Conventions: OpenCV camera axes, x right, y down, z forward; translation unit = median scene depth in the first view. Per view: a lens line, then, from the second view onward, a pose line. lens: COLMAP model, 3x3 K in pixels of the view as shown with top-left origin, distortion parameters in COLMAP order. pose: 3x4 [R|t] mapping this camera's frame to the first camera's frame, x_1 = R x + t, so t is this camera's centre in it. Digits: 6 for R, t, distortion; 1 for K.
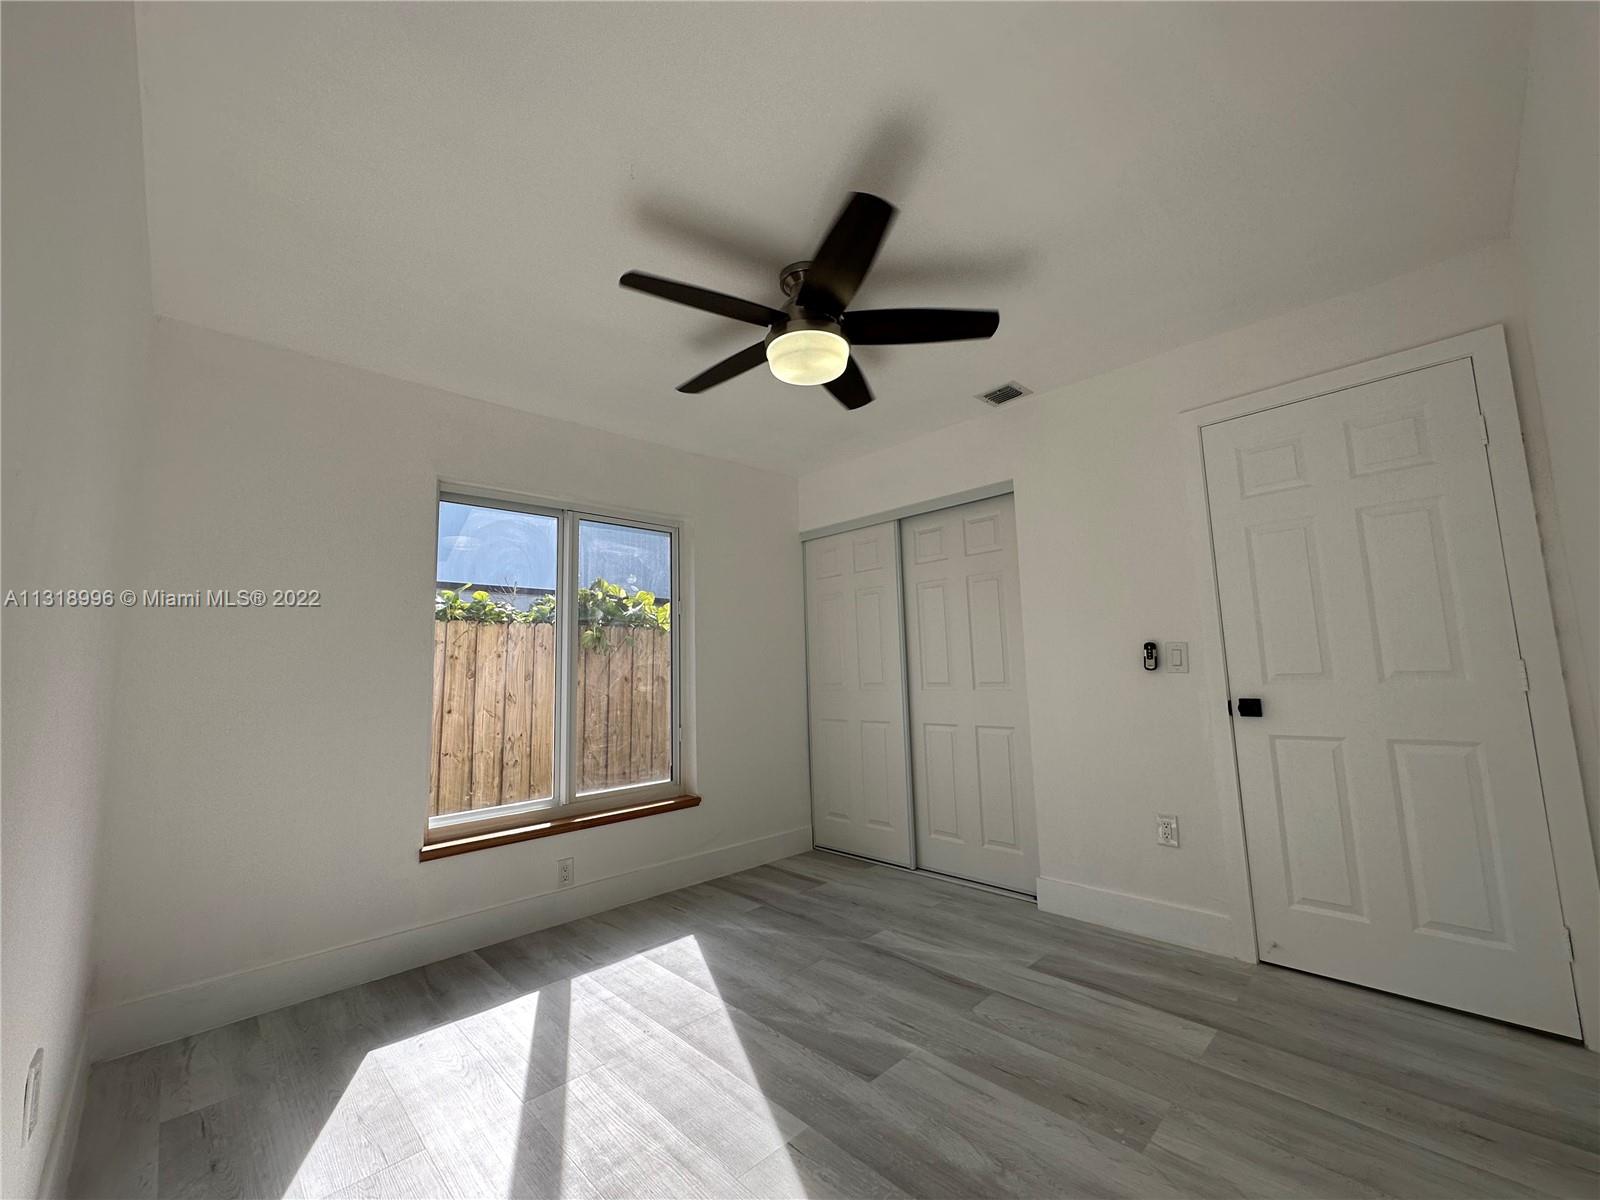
lens RADIAL K [[639.9, 0, 802.2], [0, 639.9, 598.5], [0, 0, 1]] dist [-0.000439, 0.000209]
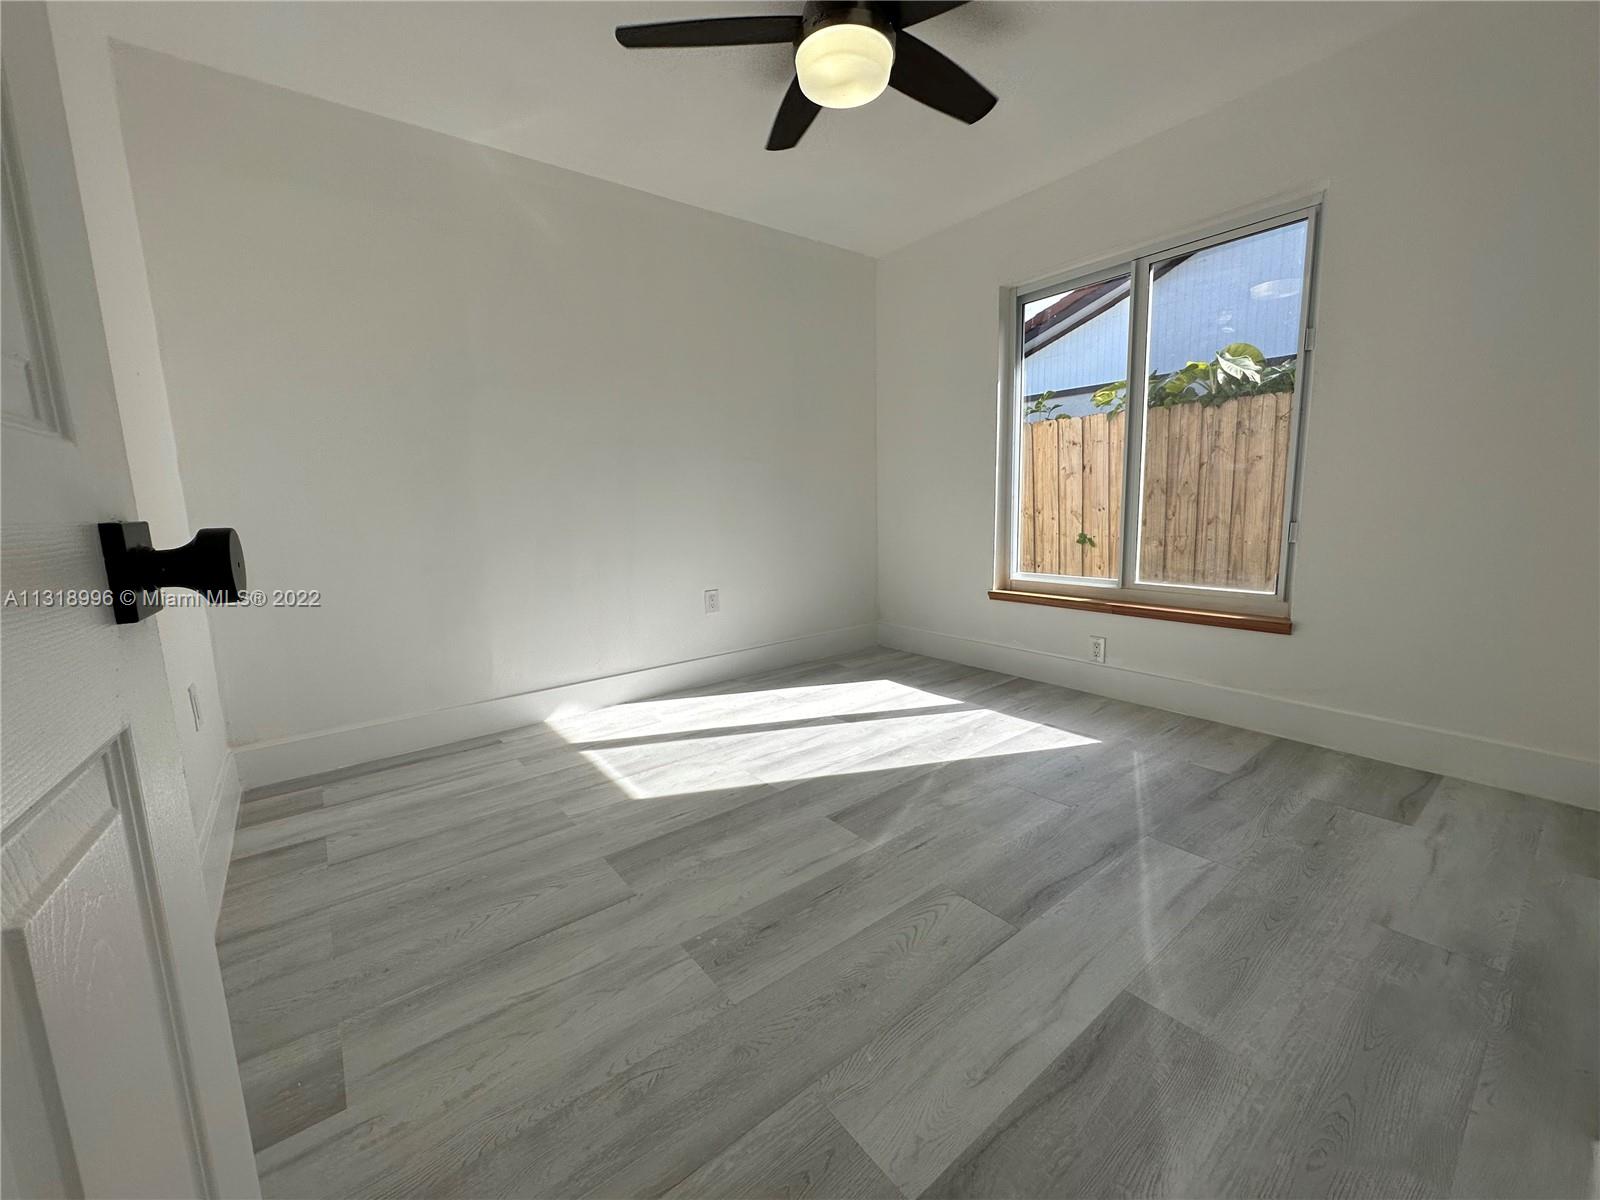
lens RADIAL K [[639.9, 0, 802.2], [0, 639.9, 598.5], [0, 0, 1]] dist [-0.000439, 0.000209]
pose [[-0.112687, 0.182128, -0.976796, 0.779462], [0.145196, 0.975524, 0.165140, 0.125677], [0.982965, -0.123218, -0.136373, 0.788567]]
